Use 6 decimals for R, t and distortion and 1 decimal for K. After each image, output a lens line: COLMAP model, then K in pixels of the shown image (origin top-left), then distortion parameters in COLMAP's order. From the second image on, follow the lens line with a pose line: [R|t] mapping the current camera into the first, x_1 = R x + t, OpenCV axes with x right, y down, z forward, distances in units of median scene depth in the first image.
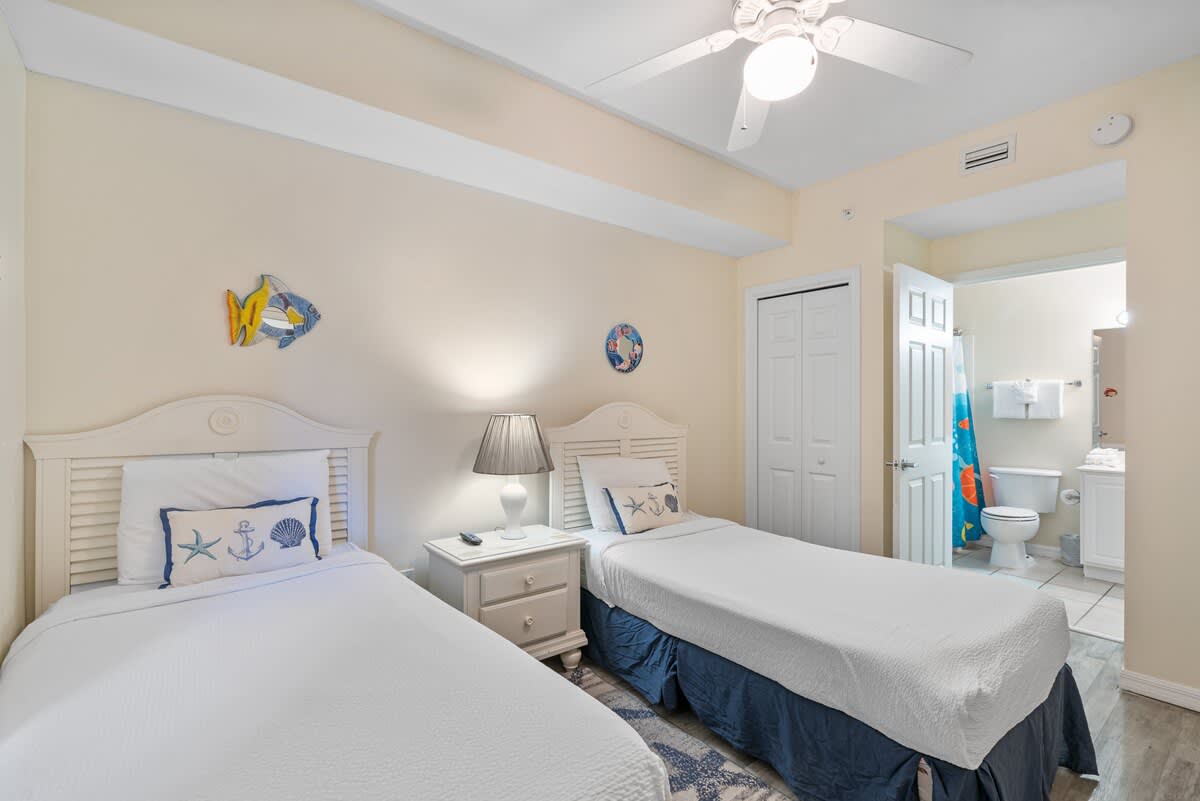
lens RADIAL K [[535.7, 0, 594.1], [0, 535.7, 400.5], [0, 0, 1]] dist [-0.002067, 0.000486]
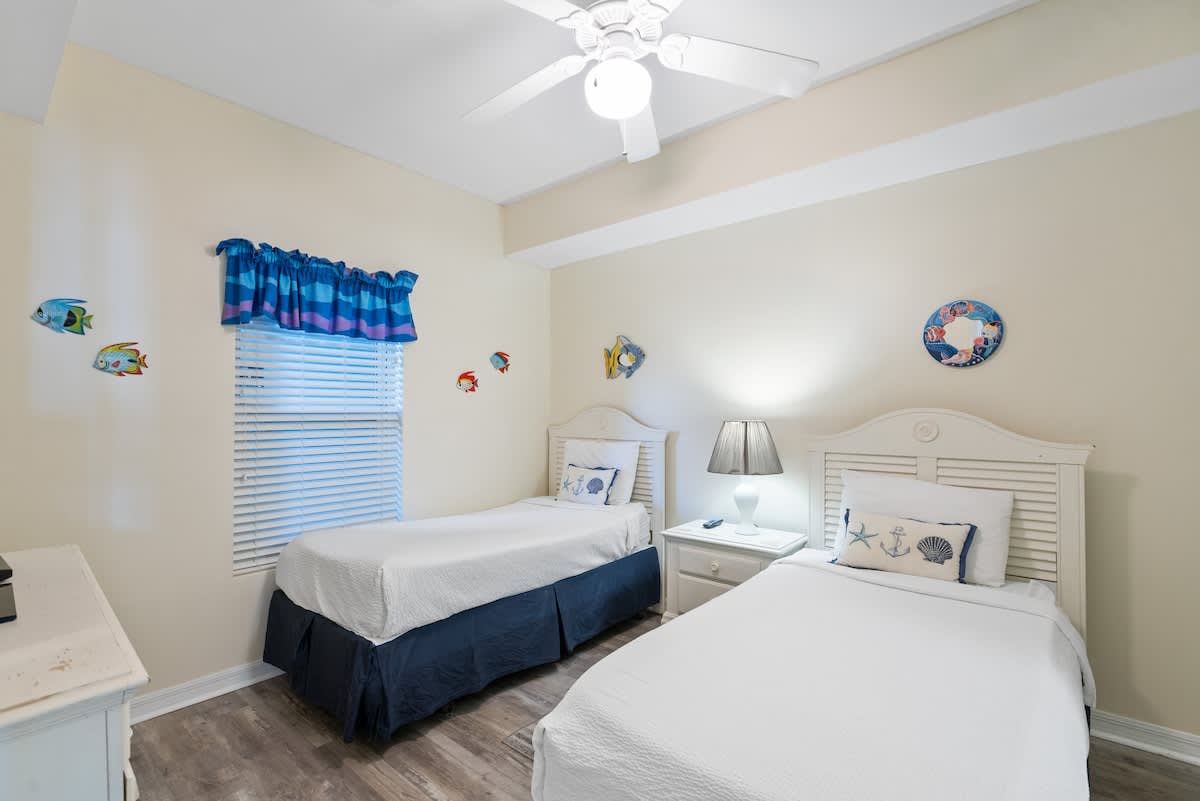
lens RADIAL K [[535.7, 0, 594.1], [0, 535.7, 400.5], [0, 0, 1]] dist [-0.002067, 0.000486]
pose [[0.222984, -0.028435, -0.974407, 0.812697], [0.004215, 0.999593, -0.028205, 0.014023], [0.974813, 0.002182, 0.223014, 0.437048]]
